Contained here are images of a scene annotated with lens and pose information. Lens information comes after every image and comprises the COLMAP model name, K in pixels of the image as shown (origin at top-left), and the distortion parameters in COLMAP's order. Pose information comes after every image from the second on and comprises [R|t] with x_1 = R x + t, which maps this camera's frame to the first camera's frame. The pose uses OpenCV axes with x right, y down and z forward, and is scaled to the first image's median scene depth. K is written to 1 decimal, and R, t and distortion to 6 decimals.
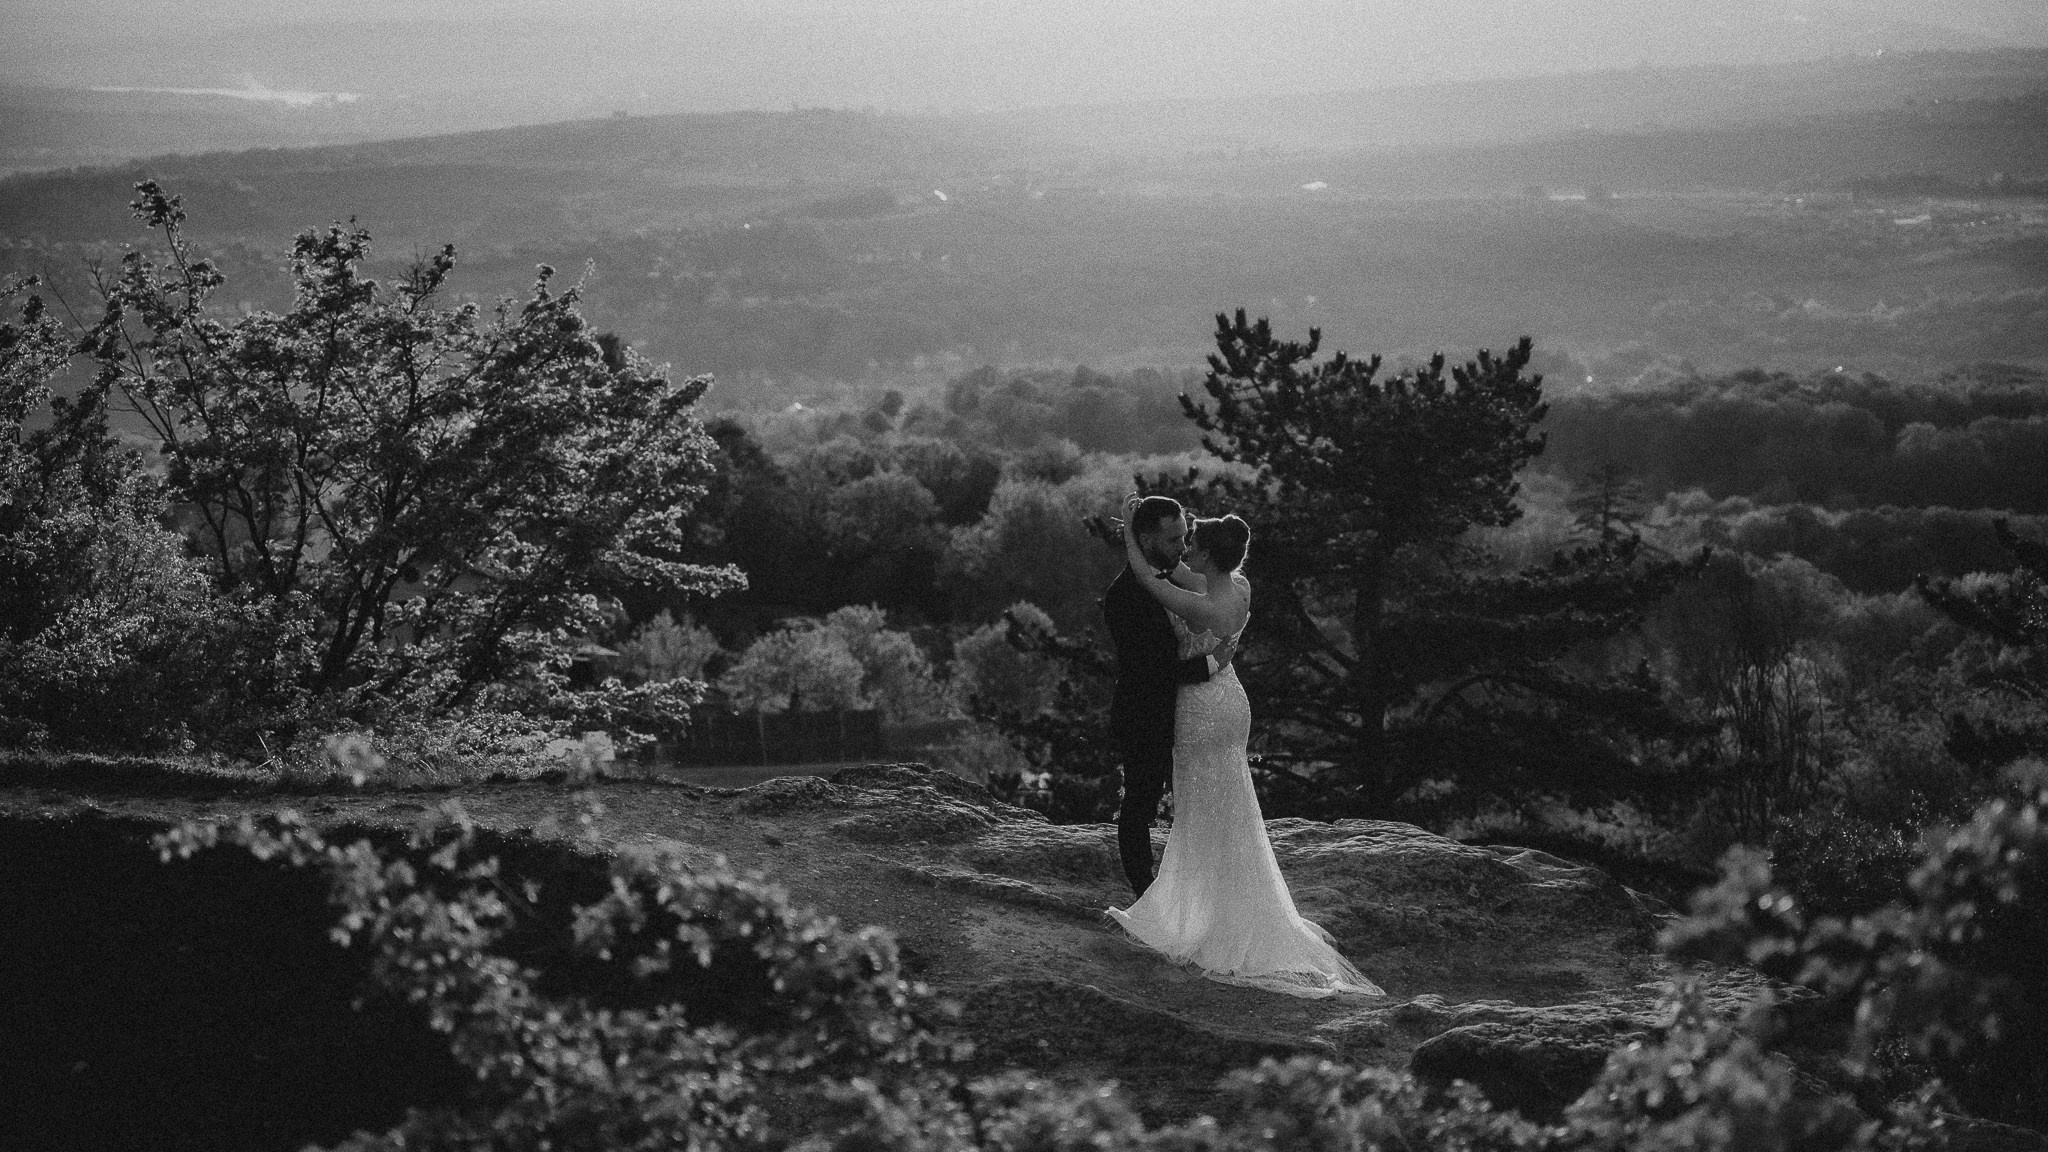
lens RADIAL K [[3952.0, 0, 1026.2], [0, 3952.0, 572.2], [0, 0, 1]] dist [0.269933, 0.000000]
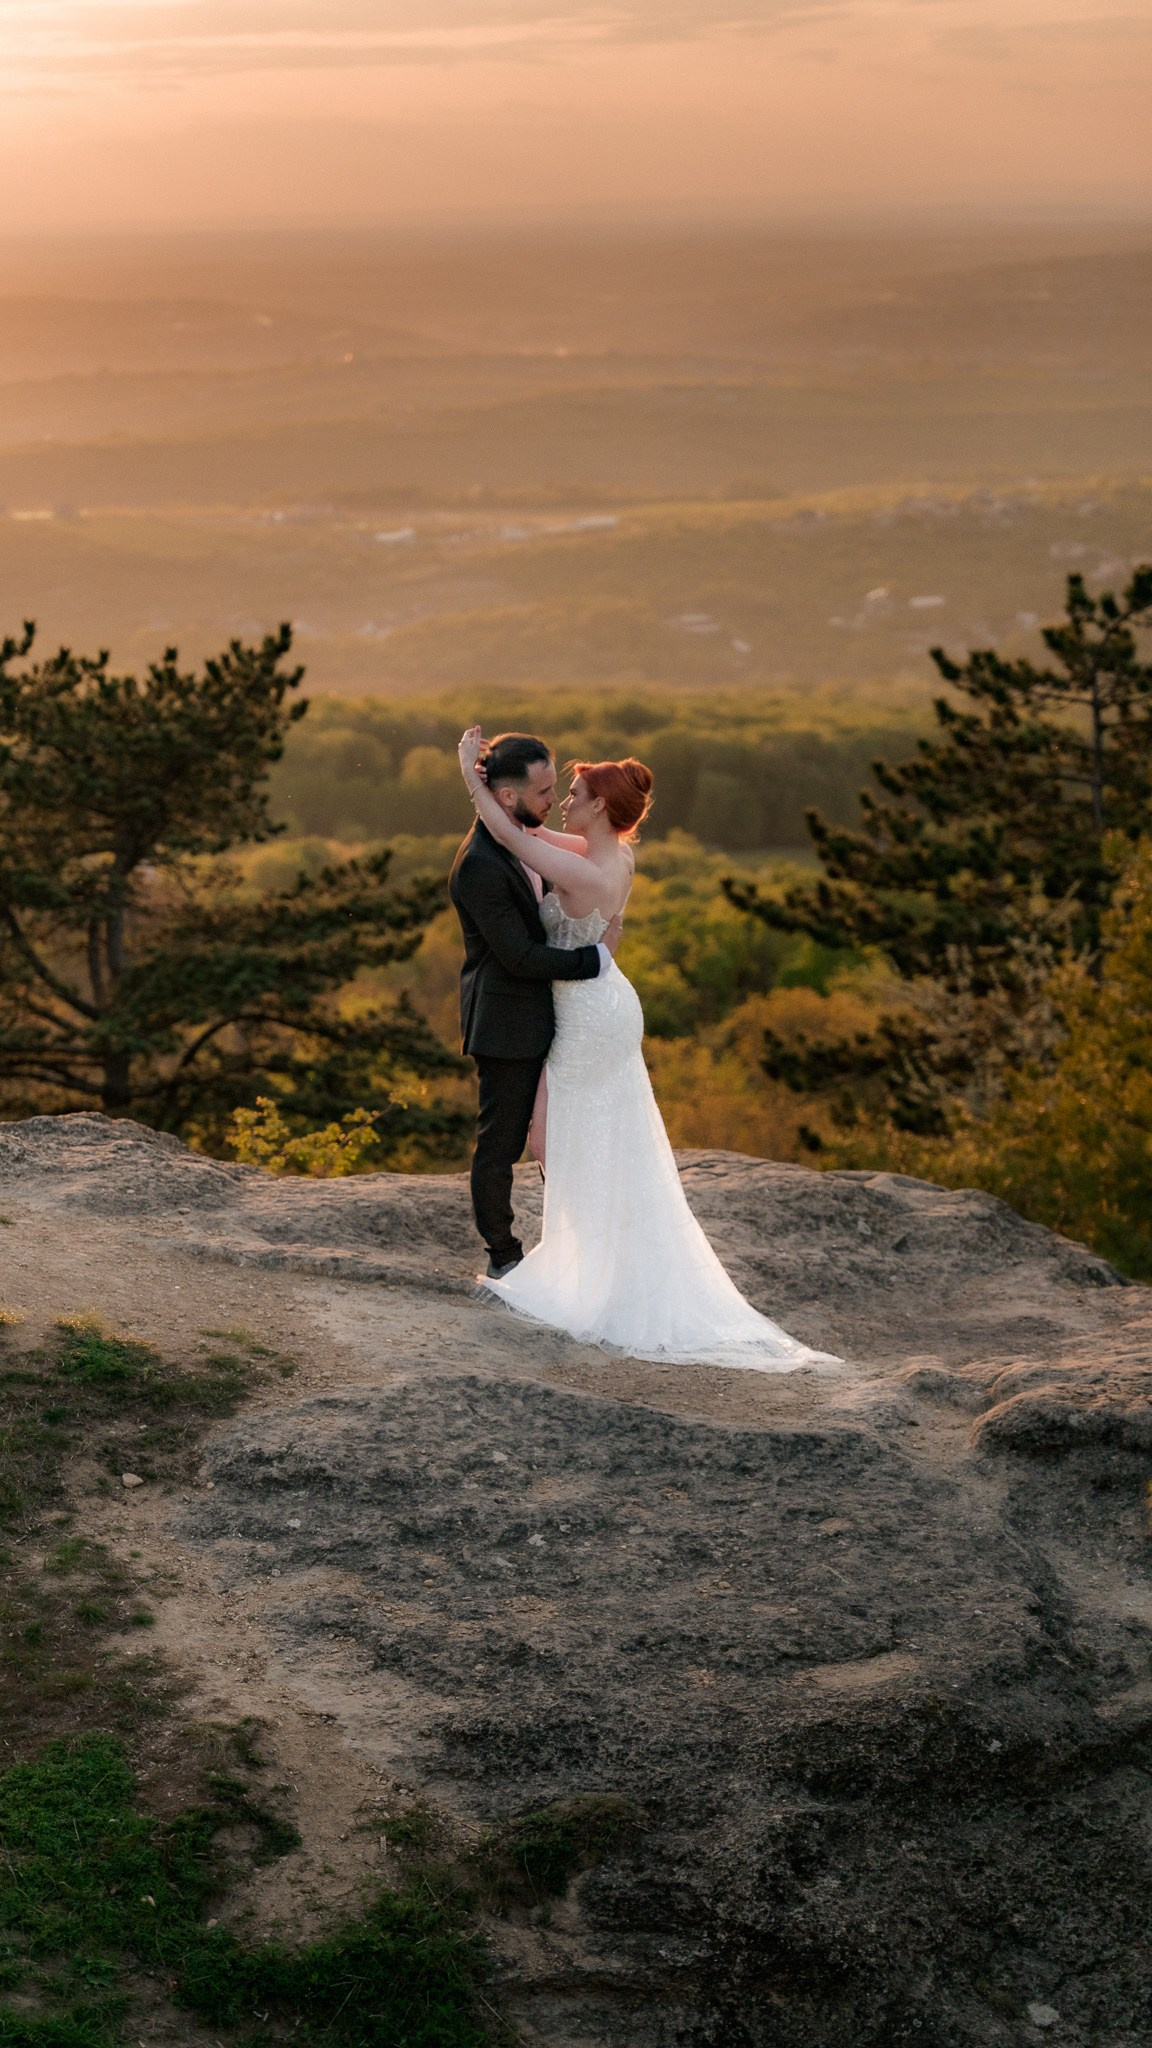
lens RADIAL K [[4321.4, 0, 608.8], [0, 4321.4, 1135.8], [0, 0, 1]] dist [-0.015424, 0.000000]
pose [[0.964155, -0.058771, 0.258750, -0.055629], [0.046204, 0.997450, 0.054389, 0.004558], [-0.261287, -0.040484, 0.964412, 0.064033]]
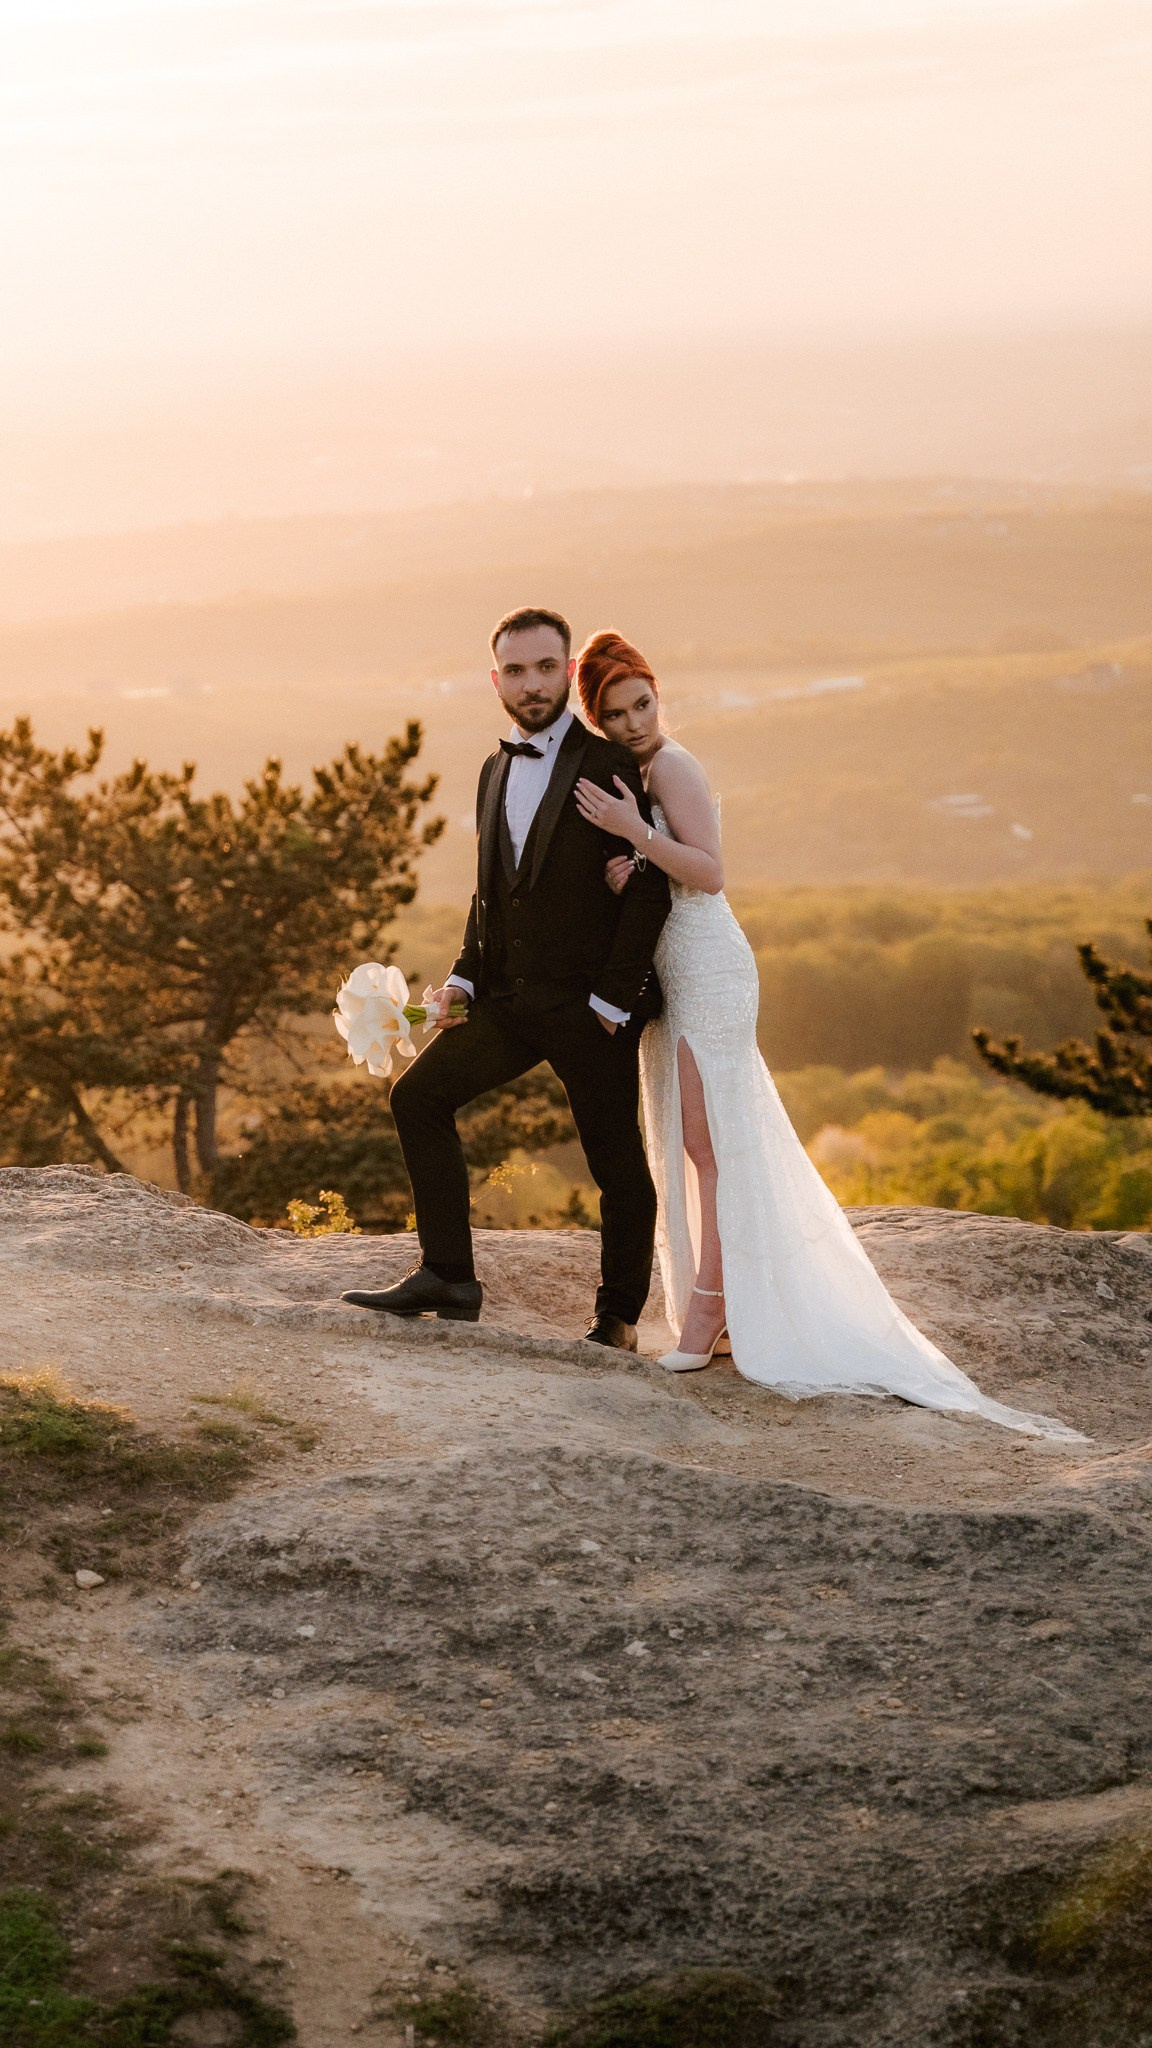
lens RADIAL K [[5375.4, 0, 420.3], [0, 5375.4, 954.8], [0, 0, 1]] dist [-0.010795, 0.000000]
pose [[0.981445, -0.054929, 0.183709, -0.045727], [0.063696, 0.997078, -0.042162, 0.020386], [-0.180856, 0.053081, 0.982076, 0.082222]]
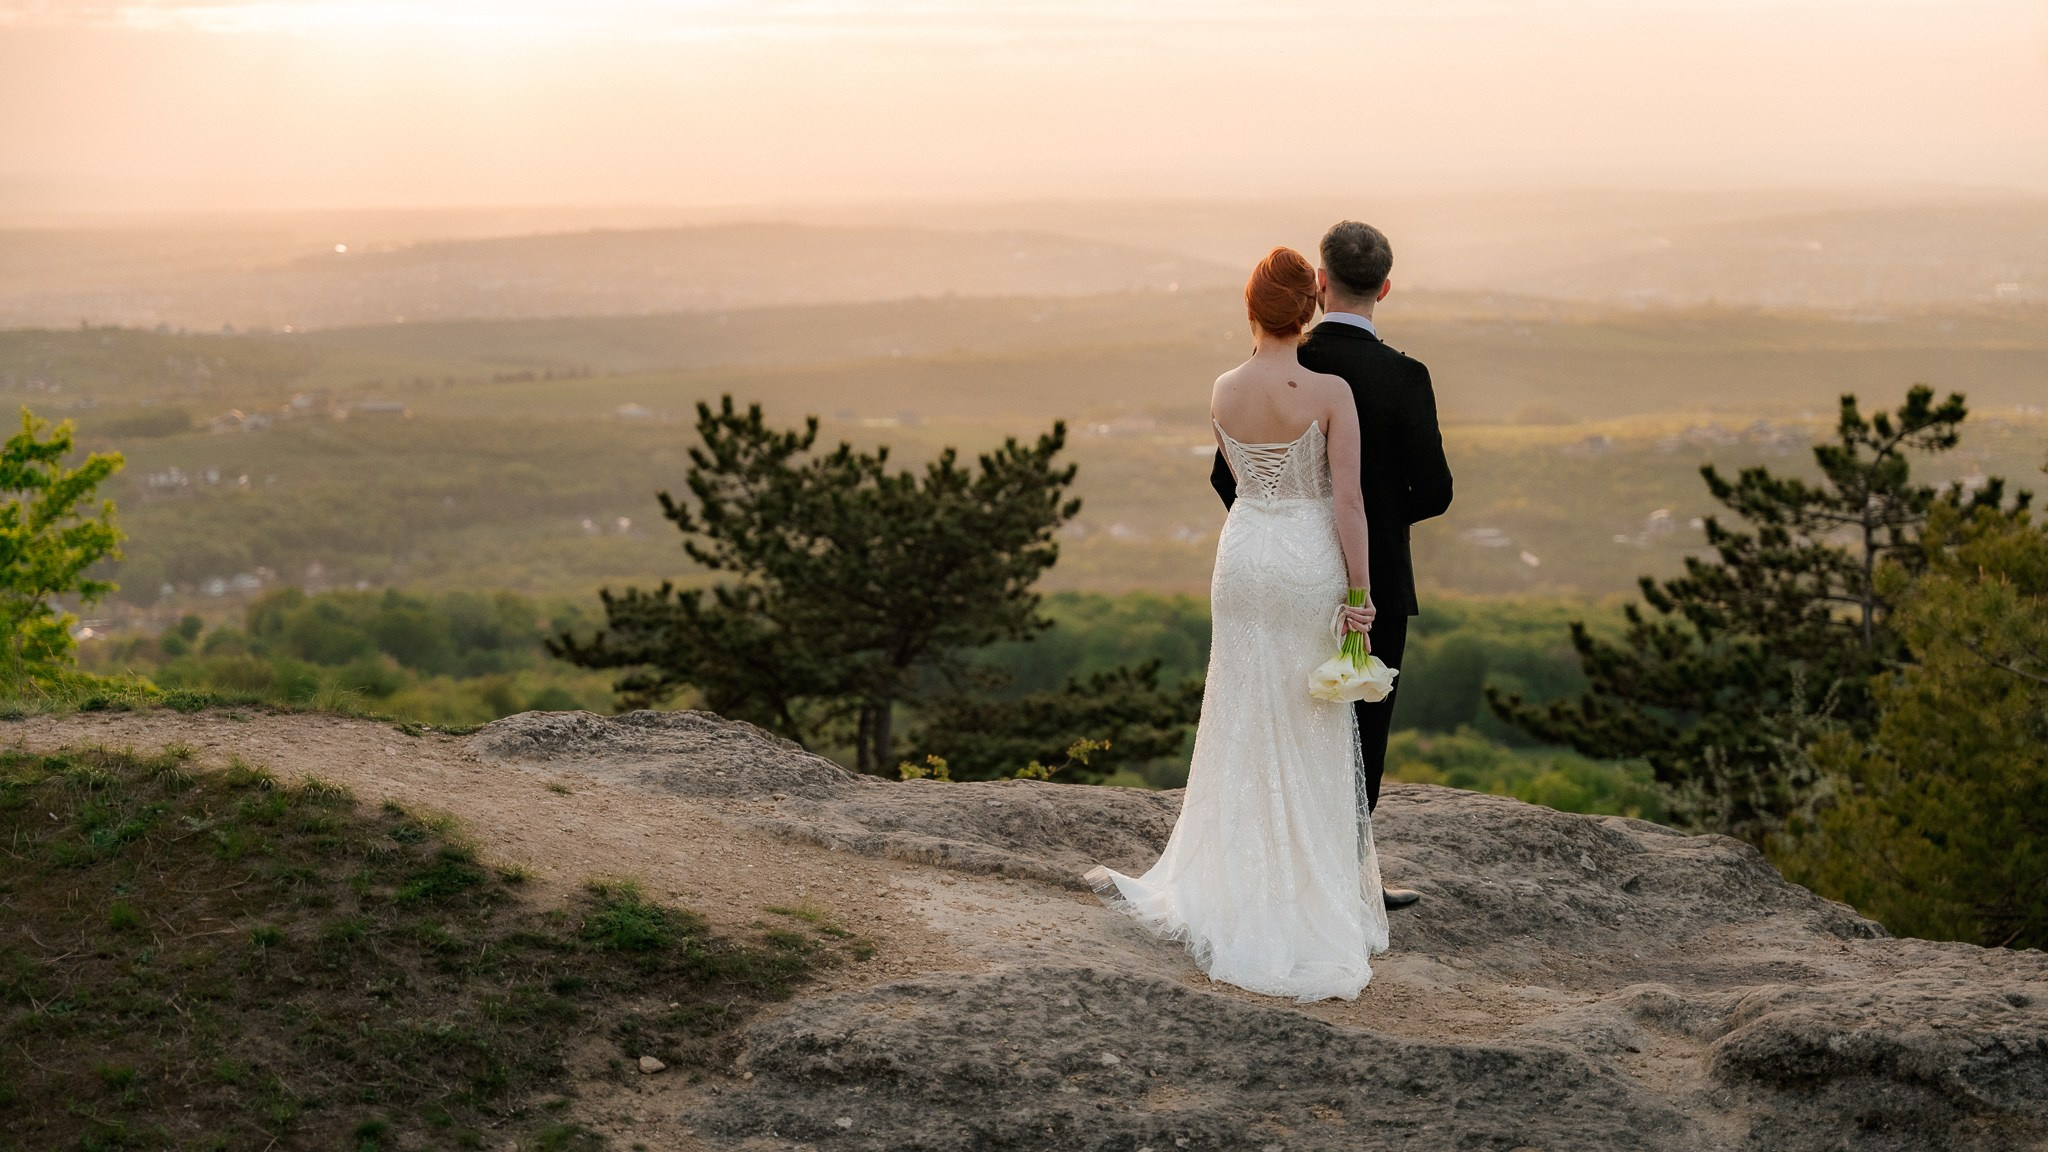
lens RADIAL K [[4026.2, 0, 1041.6], [0, 4026.2, 584.3], [0, 0, 1]] dist [-0.019795, 0.000000]
pose [[0.984480, -0.002902, 0.175471, -0.034238], [0.012463, 0.998495, -0.053409, 0.024117], [-0.175052, 0.054767, 0.983035, 0.120957]]
